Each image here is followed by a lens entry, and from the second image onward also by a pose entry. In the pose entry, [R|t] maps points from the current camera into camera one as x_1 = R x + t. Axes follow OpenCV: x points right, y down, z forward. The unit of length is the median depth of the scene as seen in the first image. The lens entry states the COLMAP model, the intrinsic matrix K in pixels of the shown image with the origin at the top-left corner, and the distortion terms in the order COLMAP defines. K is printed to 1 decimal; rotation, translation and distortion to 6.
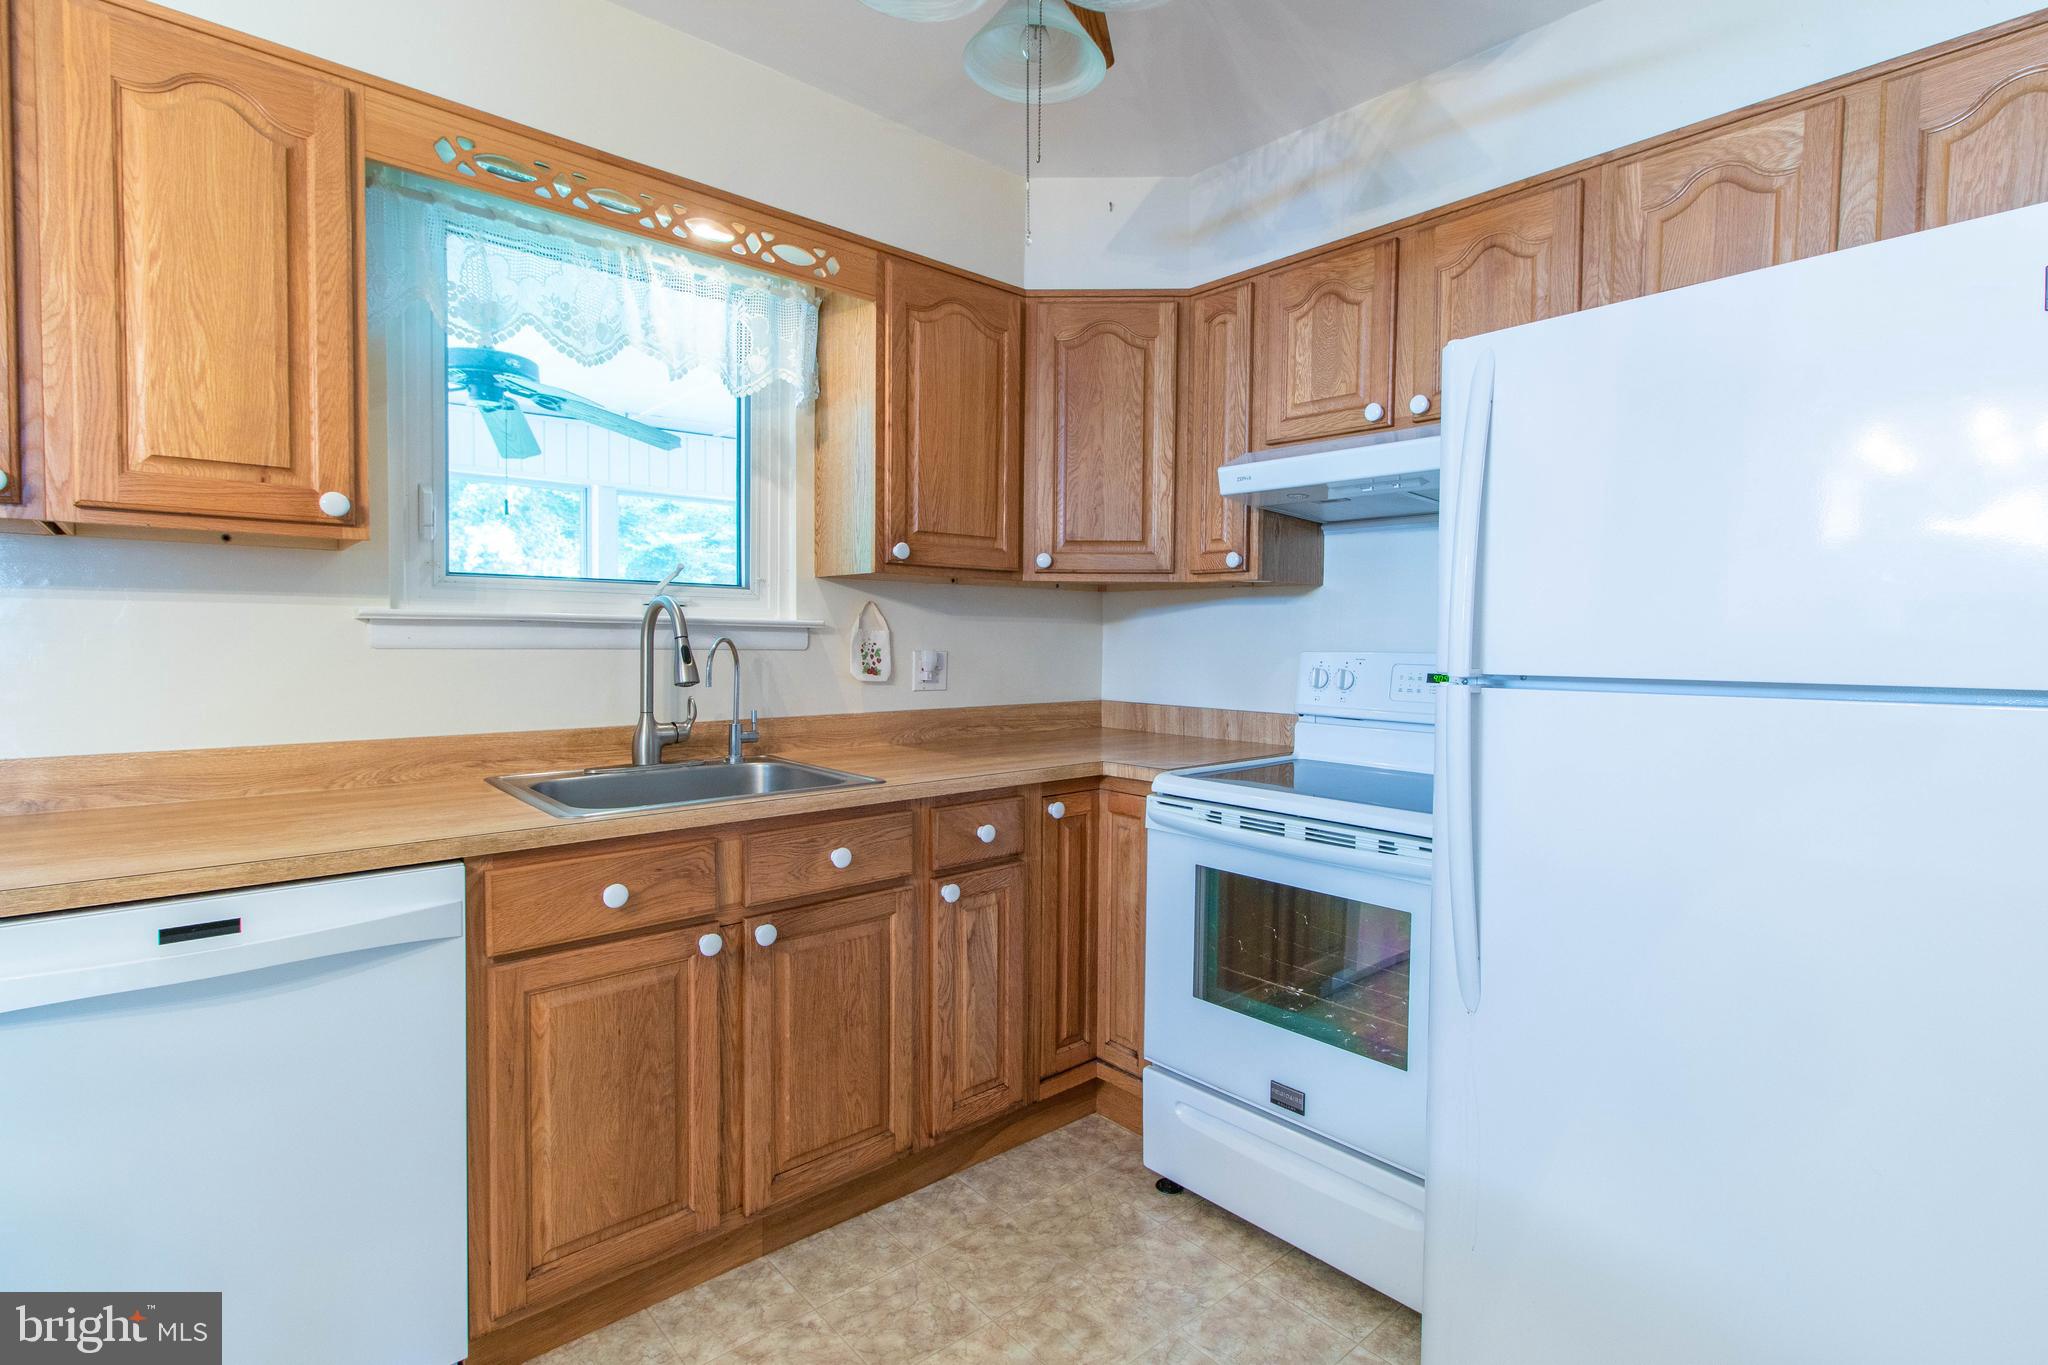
lens RADIAL K [[977.2, 0, 1026.5], [0, 977.2, 664.0], [0, 0, 1]] dist [0.004622, 0.000302]
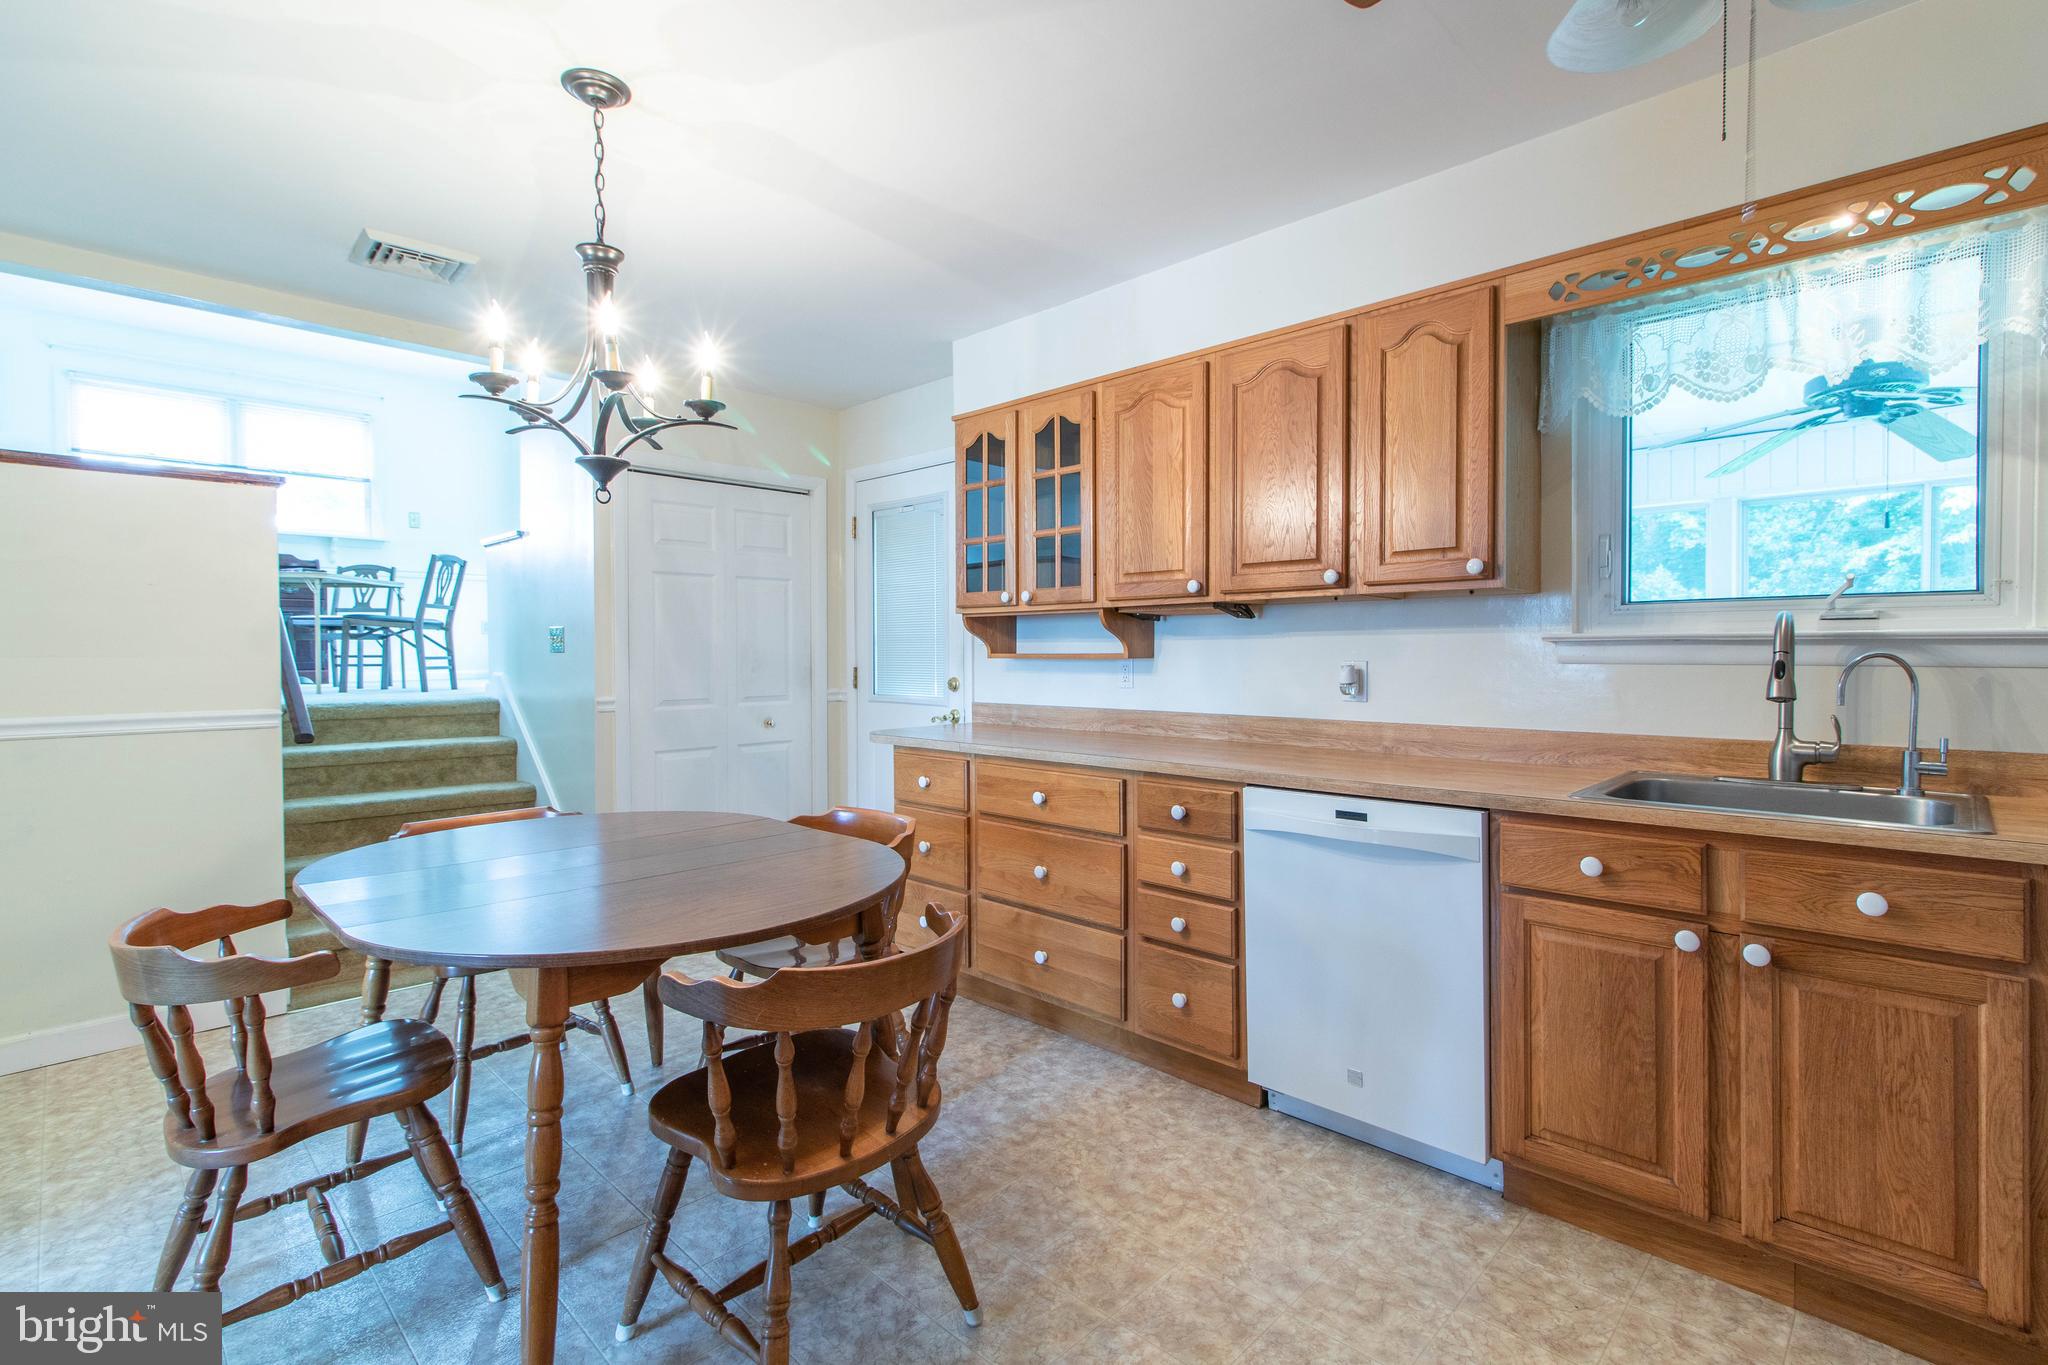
lens RADIAL K [[963.1, 0, 1049.2], [0, 963.1, 658.7], [0, 0, 1]] dist [0.002936, -0.000204]
pose [[0.073611, -0.005246, -0.997273, 0.561212], [-0.024987, 0.999663, -0.007102, 0.004385], [0.996974, 0.025442, 0.073455, 0.186497]]
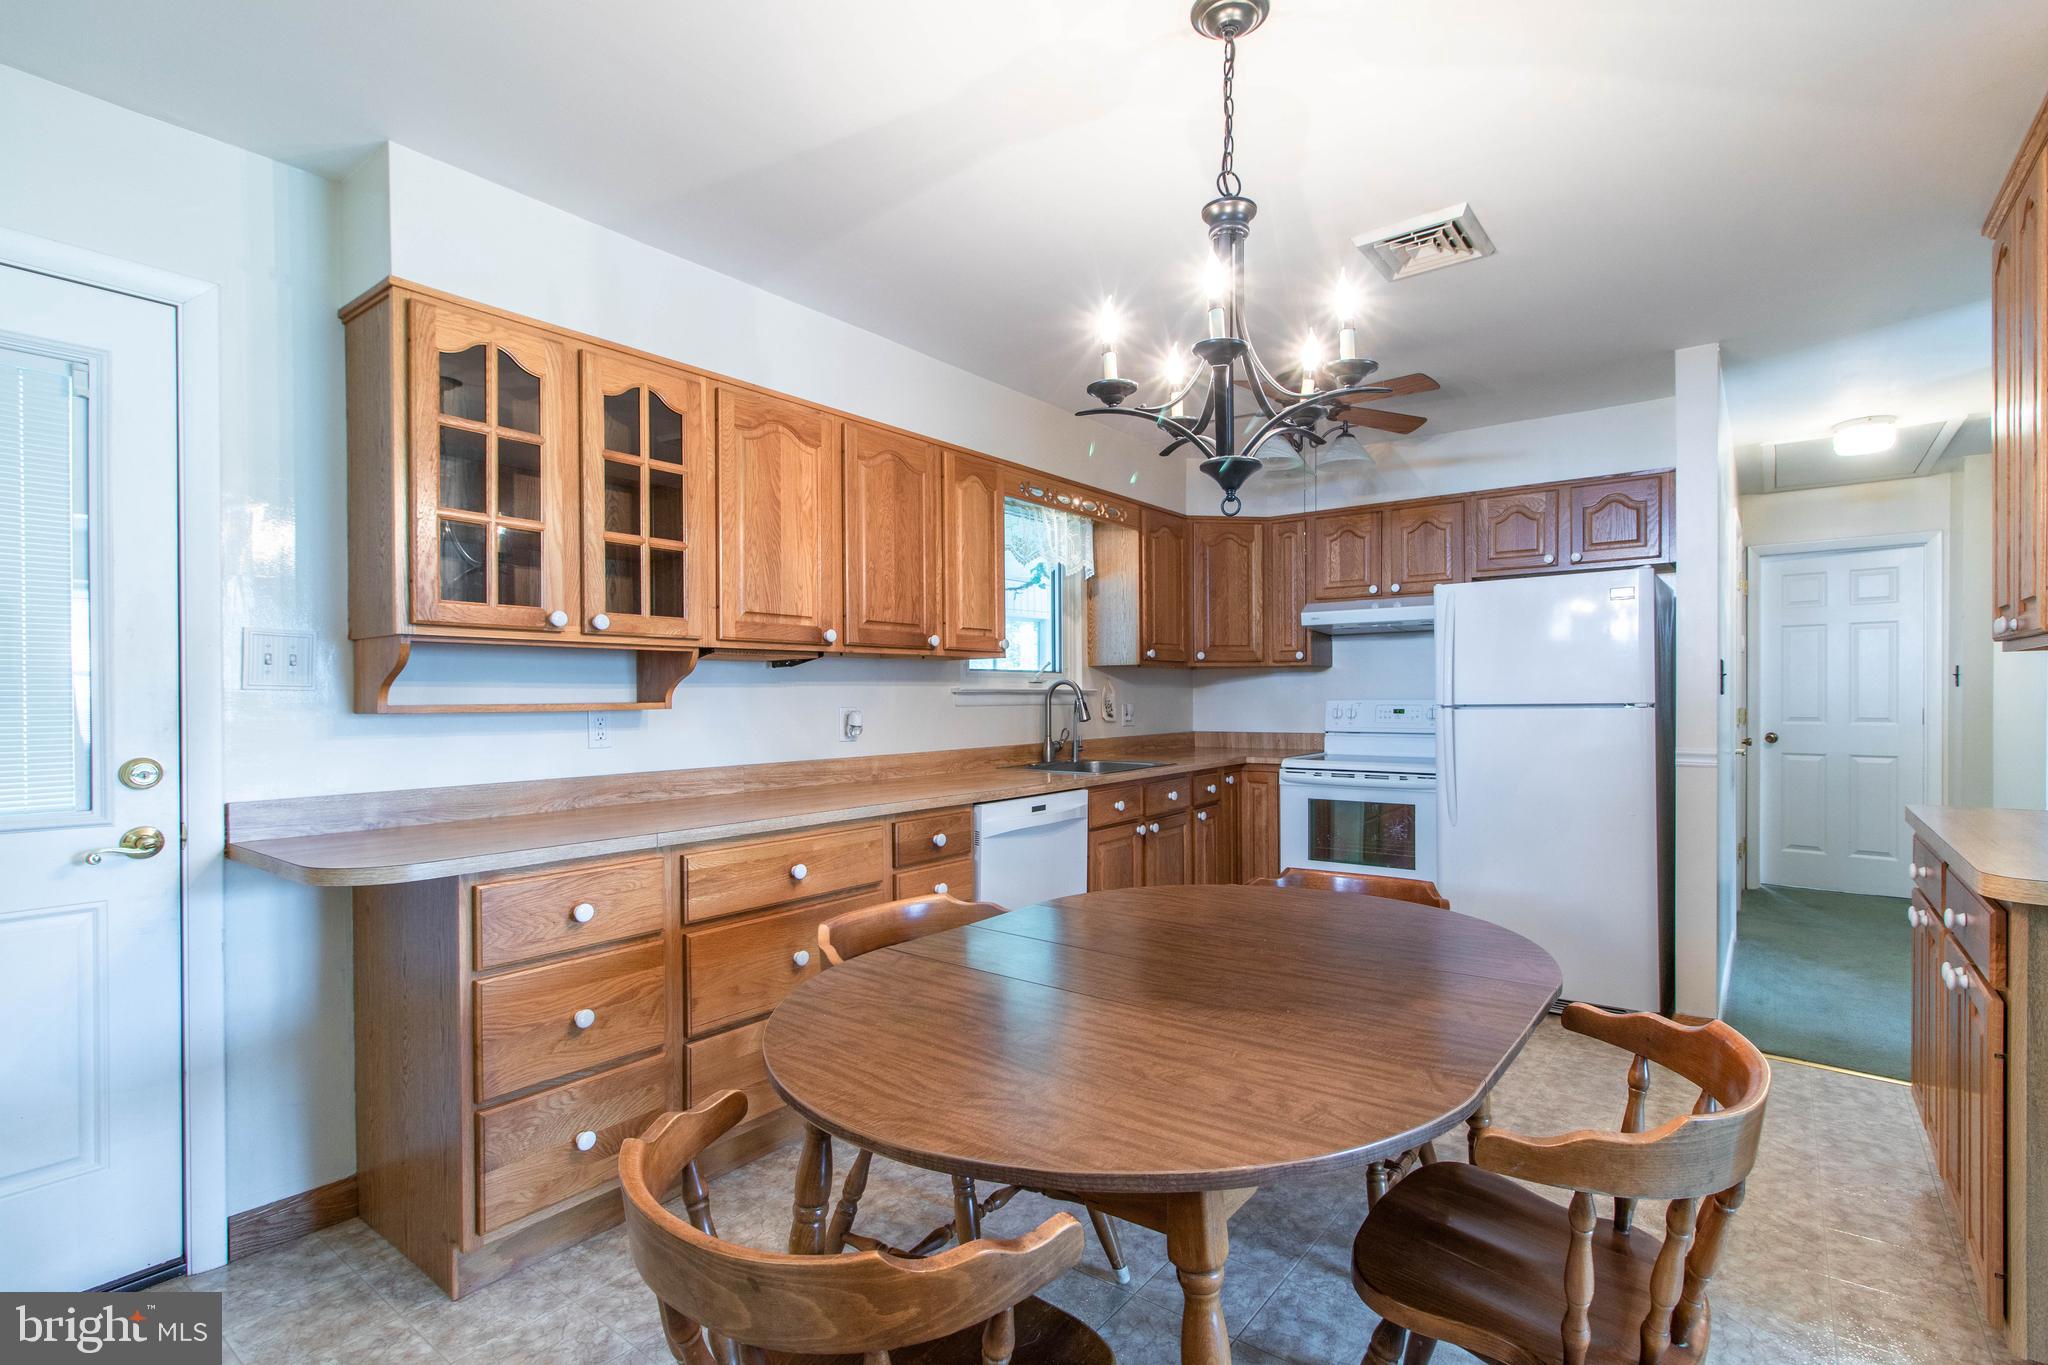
lens RADIAL K [[970.7, 0, 1026.3], [0, 970.7, 702.1], [0, 0, 1]] dist [0.000774, -0.000007]
pose [[0.981735, -0.020145, 0.189184, -0.851285], [0.024394, 0.999499, -0.020161, 0.019562], [-0.188683, 0.024407, 0.981735, -1.011633]]
